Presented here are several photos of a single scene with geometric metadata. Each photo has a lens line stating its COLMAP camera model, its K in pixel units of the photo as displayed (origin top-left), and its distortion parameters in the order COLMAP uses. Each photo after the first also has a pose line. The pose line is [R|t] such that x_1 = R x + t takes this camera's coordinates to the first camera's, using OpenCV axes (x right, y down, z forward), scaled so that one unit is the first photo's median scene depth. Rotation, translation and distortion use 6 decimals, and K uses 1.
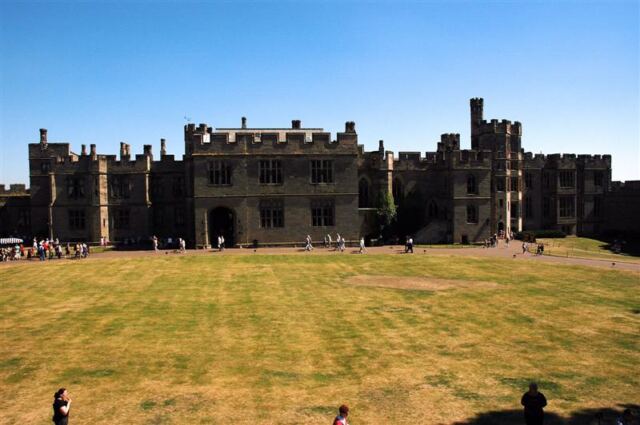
lens RADIAL K [[496.2, 0, 320.0], [0, 496.2, 212.5], [0, 0, 1]] dist [-0.180699, 0.166129]
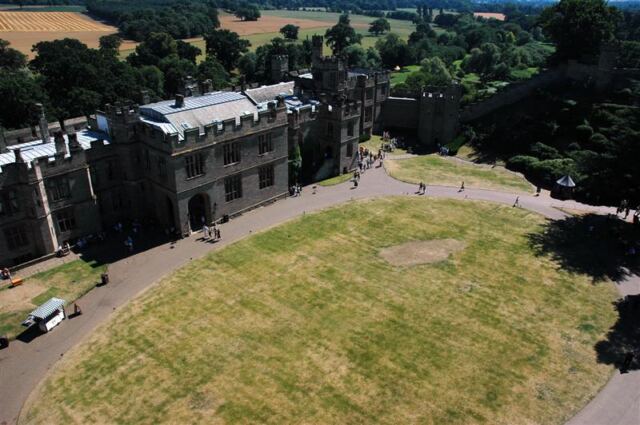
lens RADIAL K [[496.2, 0, 320.0], [0, 496.2, 212.5], [0, 0, 1]] dist [-0.180699, 0.166129]
pose [[0.754200, -0.250901, 0.606821, -0.615093], [-0.004732, 0.922023, 0.387107, -0.366097], [-0.656628, -0.294827, 0.694202, 0.064724]]
